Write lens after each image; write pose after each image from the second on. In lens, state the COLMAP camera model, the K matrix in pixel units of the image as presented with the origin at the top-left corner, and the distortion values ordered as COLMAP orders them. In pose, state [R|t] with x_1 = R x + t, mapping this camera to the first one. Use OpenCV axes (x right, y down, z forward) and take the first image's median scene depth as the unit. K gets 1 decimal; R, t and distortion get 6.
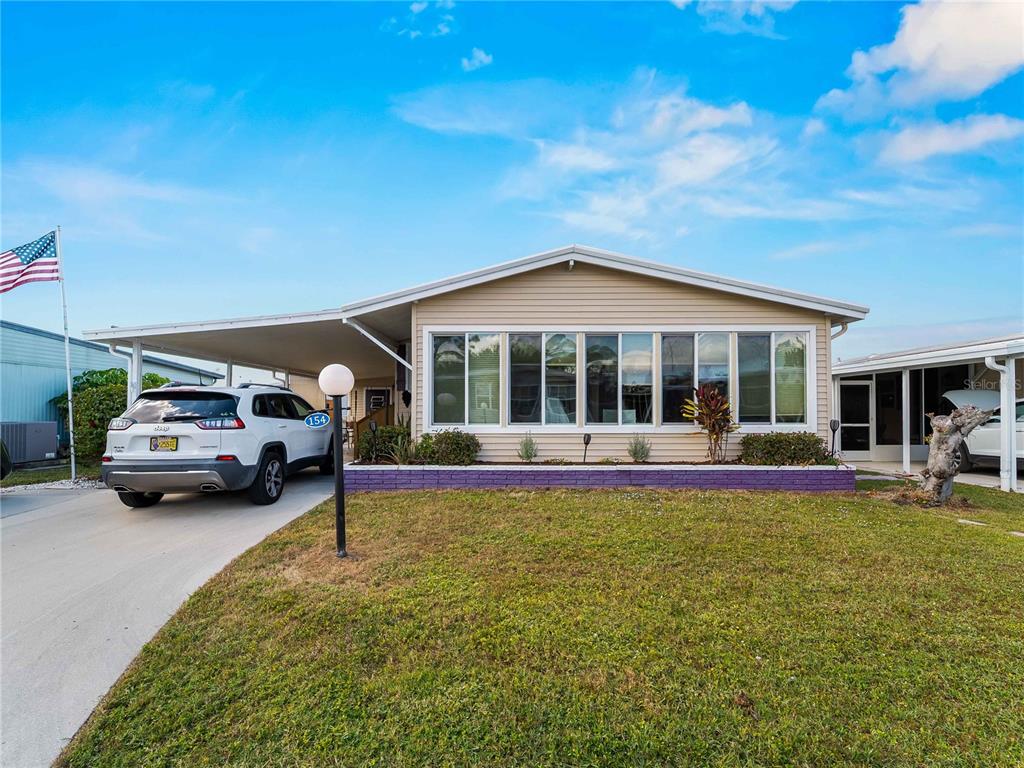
lens RADIAL K [[464.4, 0, 514.1], [0, 464.4, 392.0], [0, 0, 1]] dist [-0.002707, -0.000444]
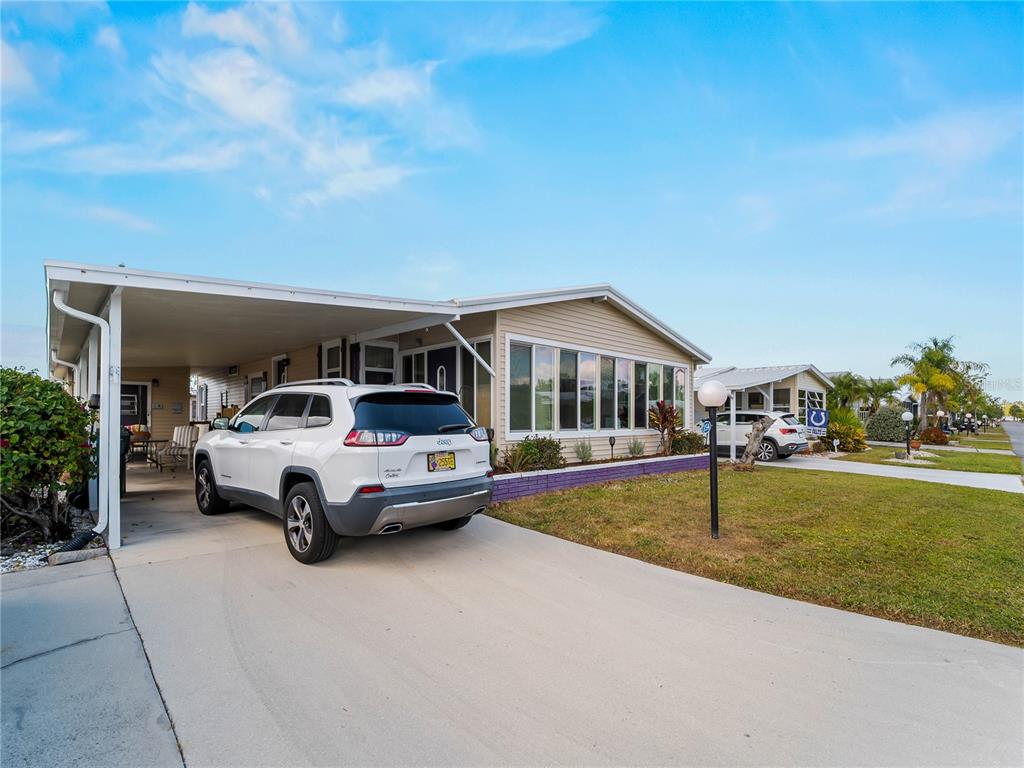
lens RADIAL K [[476.4, 0, 513.0], [0, 476.4, 400.3], [0, 0, 1]] dist [-0.000341, 0.000038]
pose [[0.717113, 0.028941, 0.696355, -0.919250], [-0.033822, 0.999405, -0.006705, 0.008553], [-0.696135, -0.018744, 0.717666, 0.263094]]
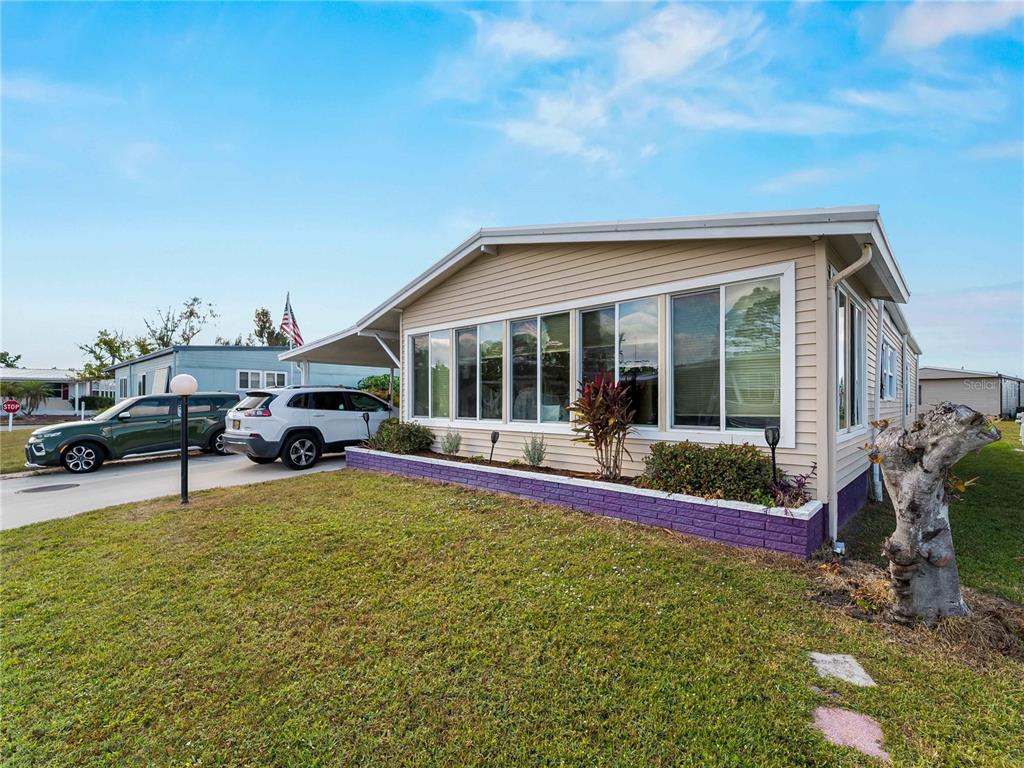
lens RADIAL K [[464.4, 0, 514.1], [0, 464.4, 392.0], [0, 0, 1]] dist [-0.002707, -0.000444]
pose [[0.735224, -0.011140, -0.677733, 0.802795], [0.026292, 0.999581, 0.012092, 0.002207], [0.677314, -0.026709, 0.735209, 0.347116]]
